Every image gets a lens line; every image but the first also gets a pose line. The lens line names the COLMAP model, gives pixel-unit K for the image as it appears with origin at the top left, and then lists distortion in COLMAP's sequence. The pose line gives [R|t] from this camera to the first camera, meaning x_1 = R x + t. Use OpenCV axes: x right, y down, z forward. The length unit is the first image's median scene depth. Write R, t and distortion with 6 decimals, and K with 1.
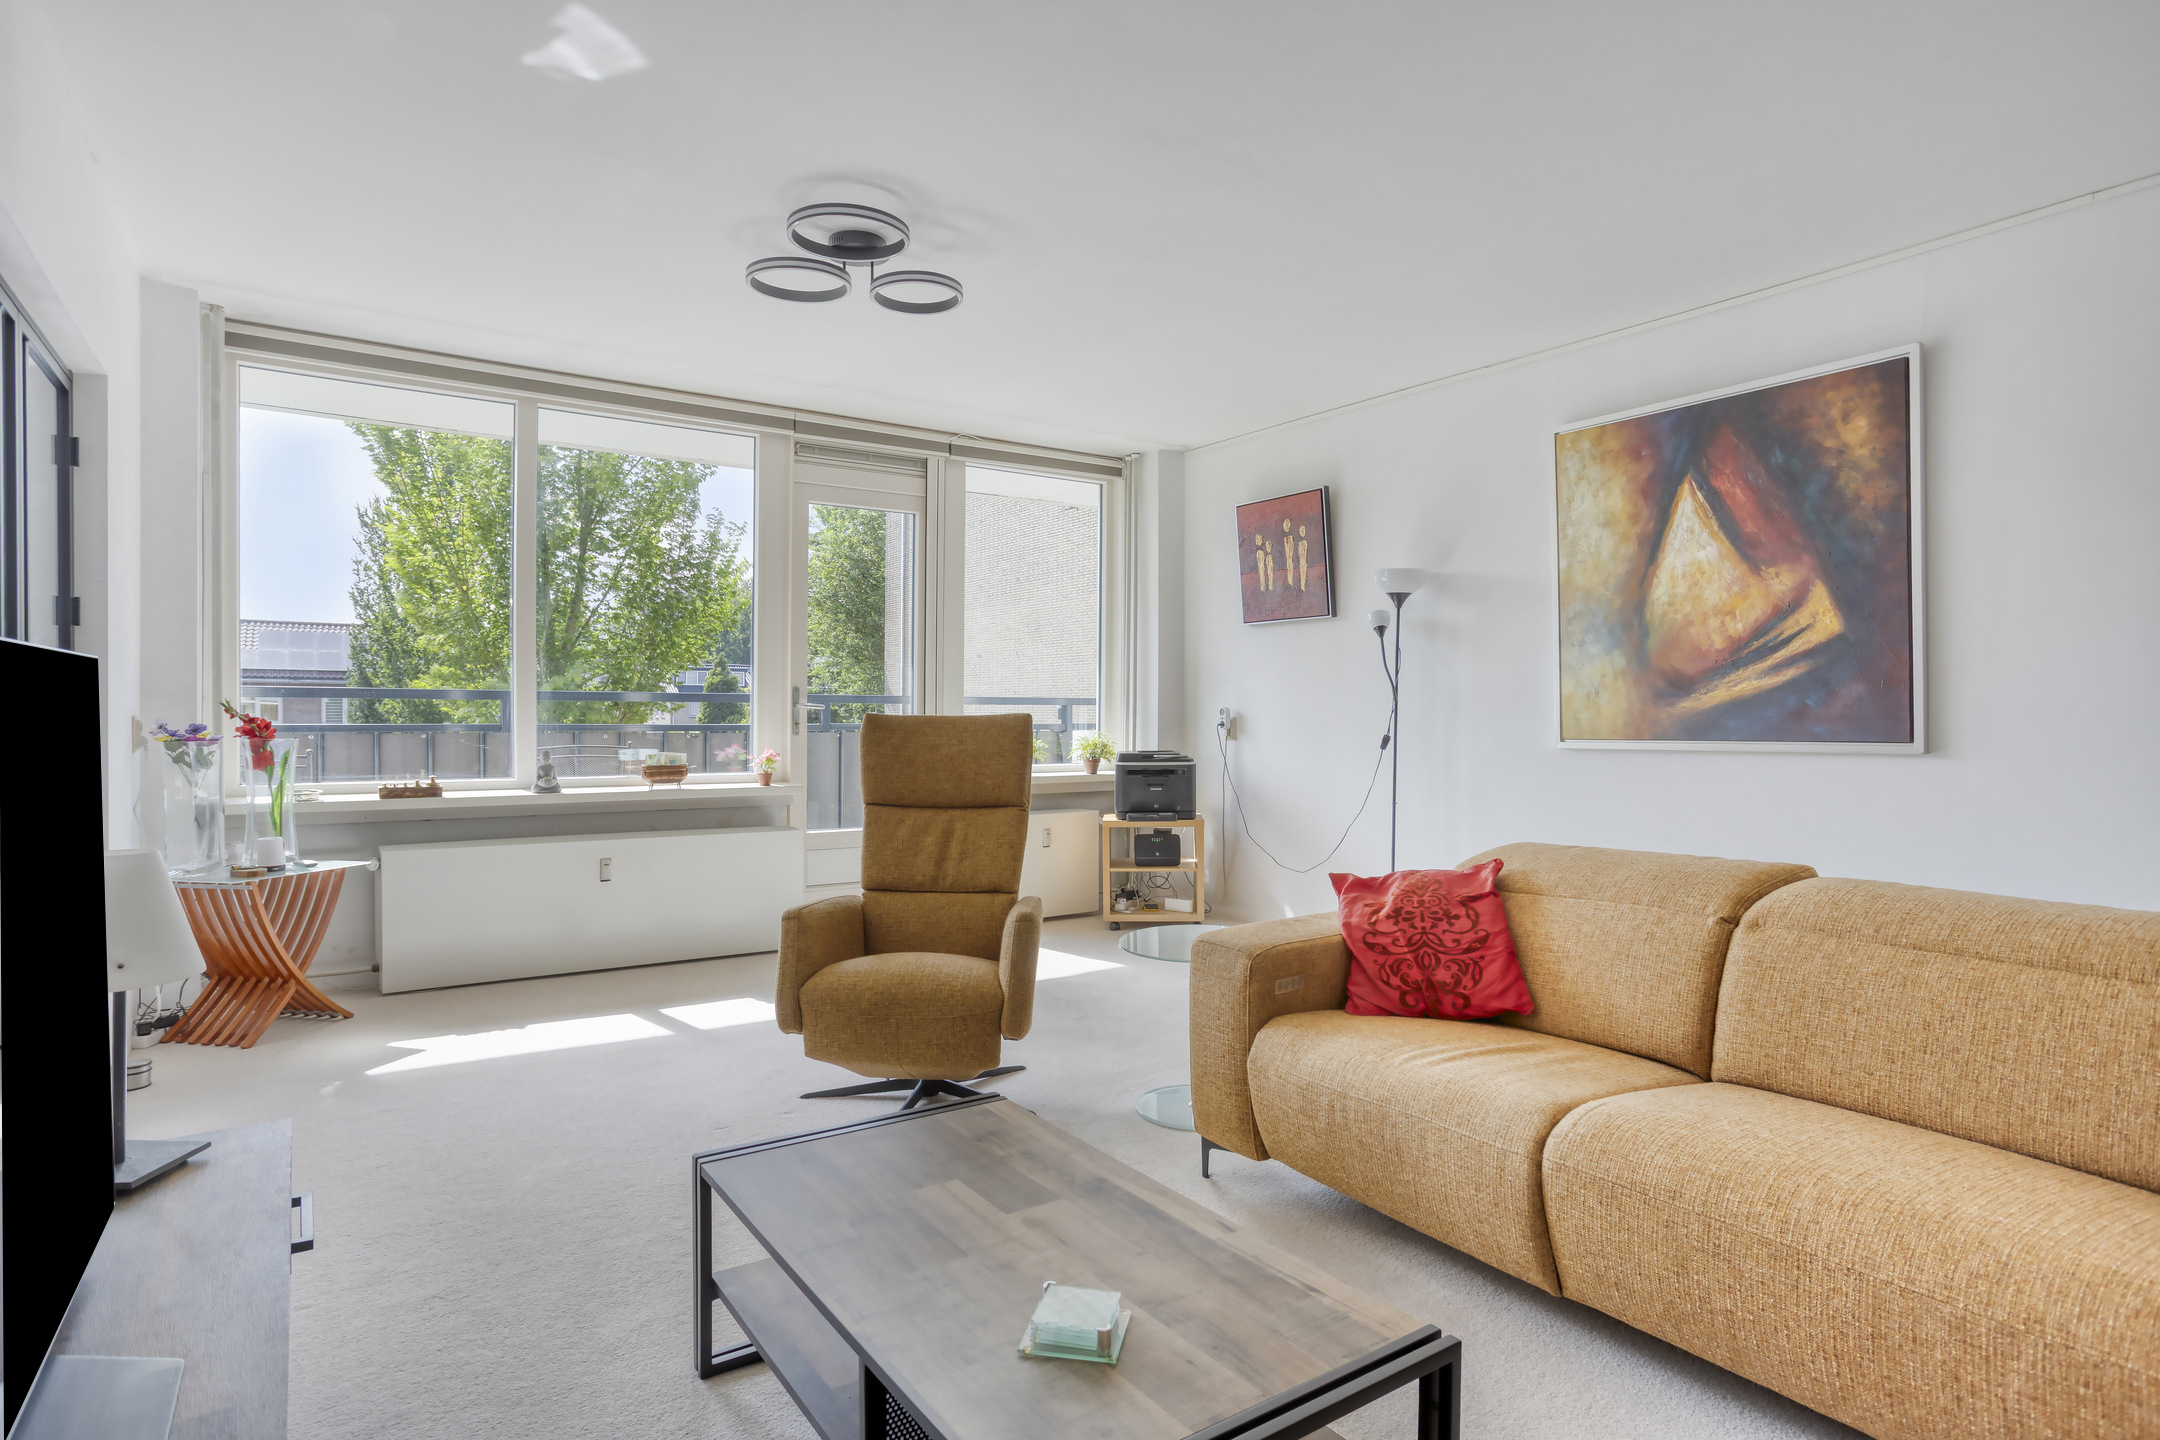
lens RADIAL K [[1199.9, 0, 1092.2], [0, 1199.9, 722.1], [0, 0, 1]] dist [-0.038487, 0.034361]
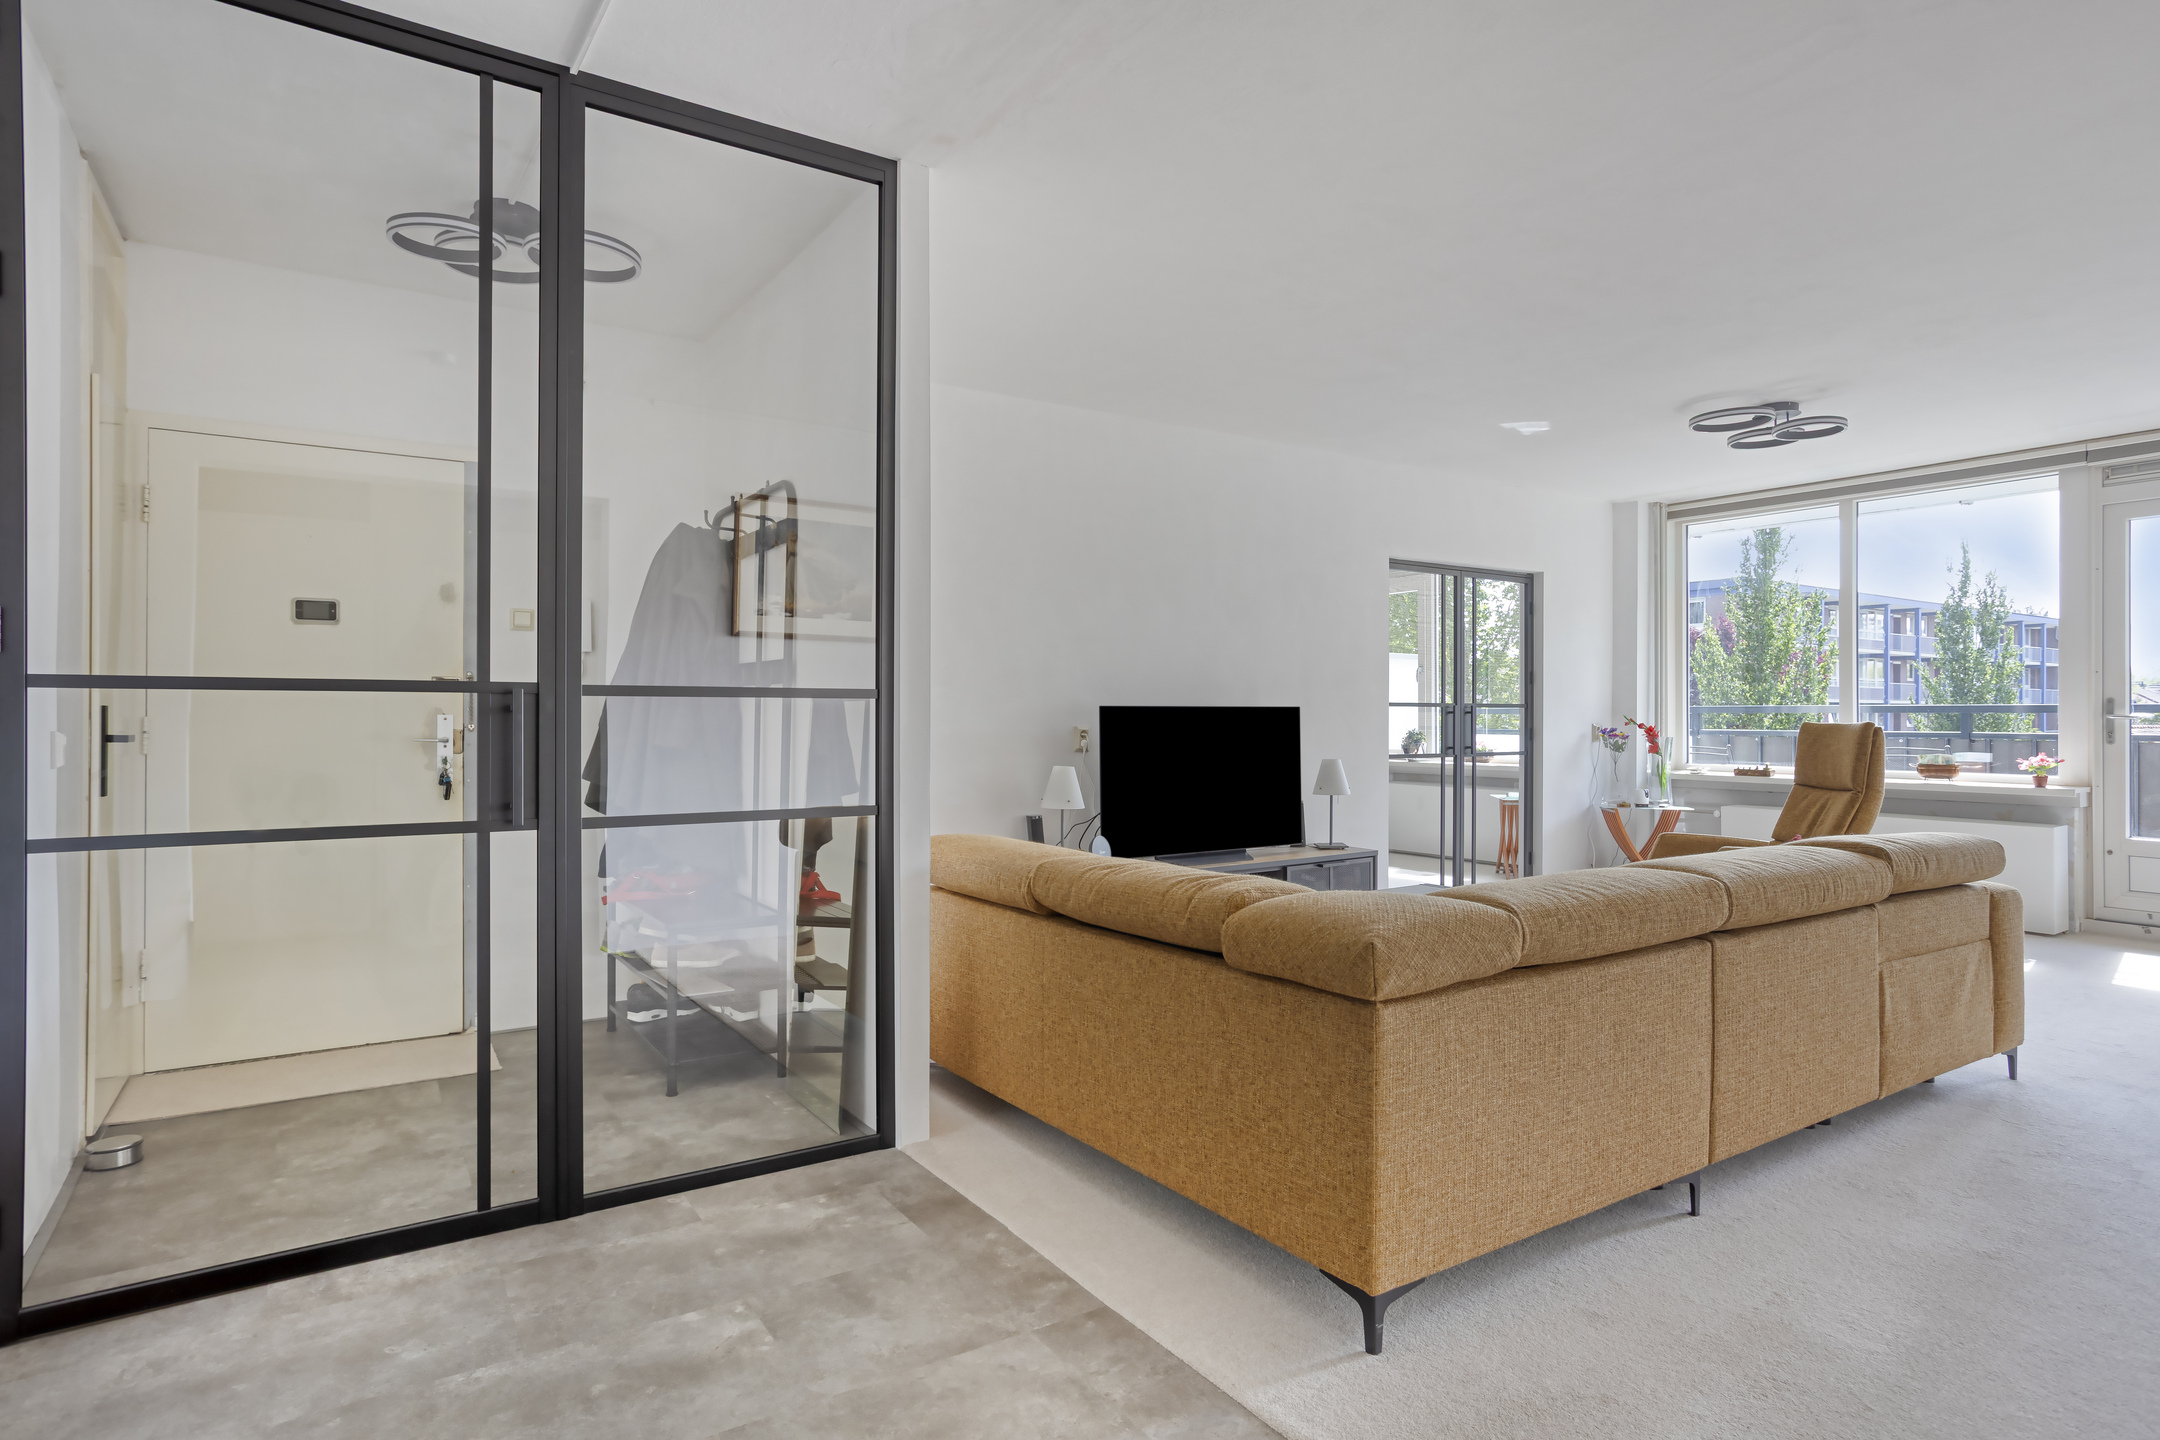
lens RADIAL K [[1199.9, 0, 1038.2], [0, 1199.9, 706.2], [0, 0, 1]] dist [-0.038487, 0.034361]
pose [[-0.047286, -0.006317, -0.998861, 0.944140], [0.005378, 0.999964, -0.006579, -0.022013], [0.998867, -0.005683, -0.047250, 0.110158]]
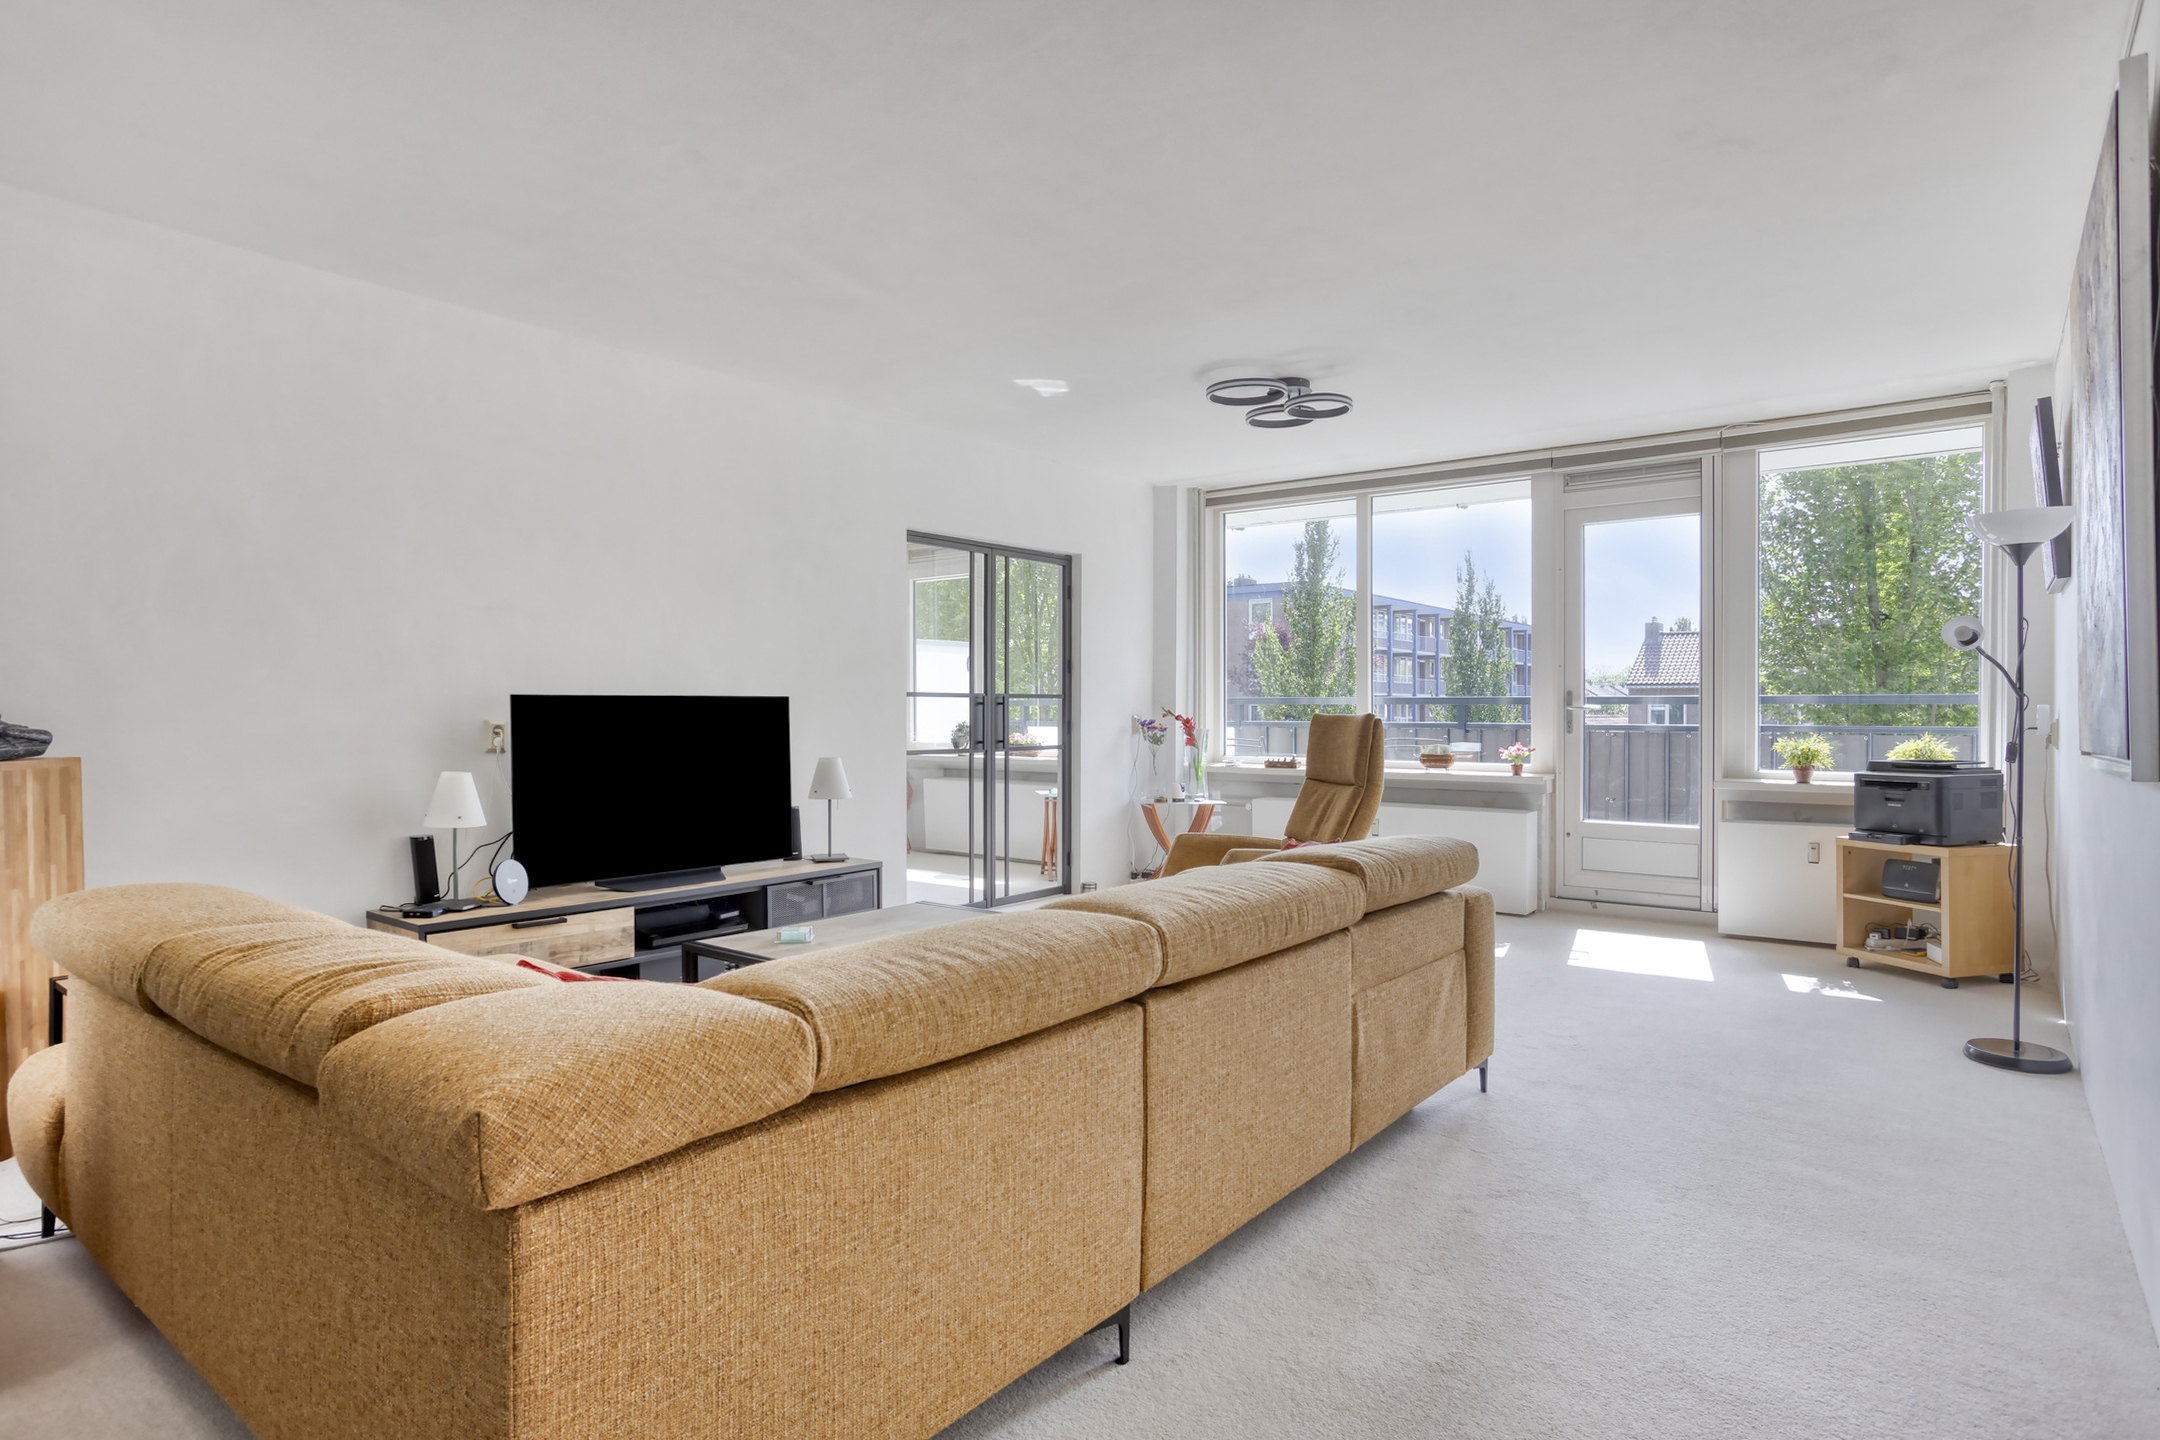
lens RADIAL K [[1199.9, 0, 1034.5], [0, 1199.9, 707.4], [0, 0, 1]] dist [-0.038487, 0.034361]
pose [[0.260974, 0.001721, -0.965344, 0.785791], [0.004396, 0.999986, 0.002971, -0.020698], [0.965336, -0.005019, 0.260963, 0.239772]]
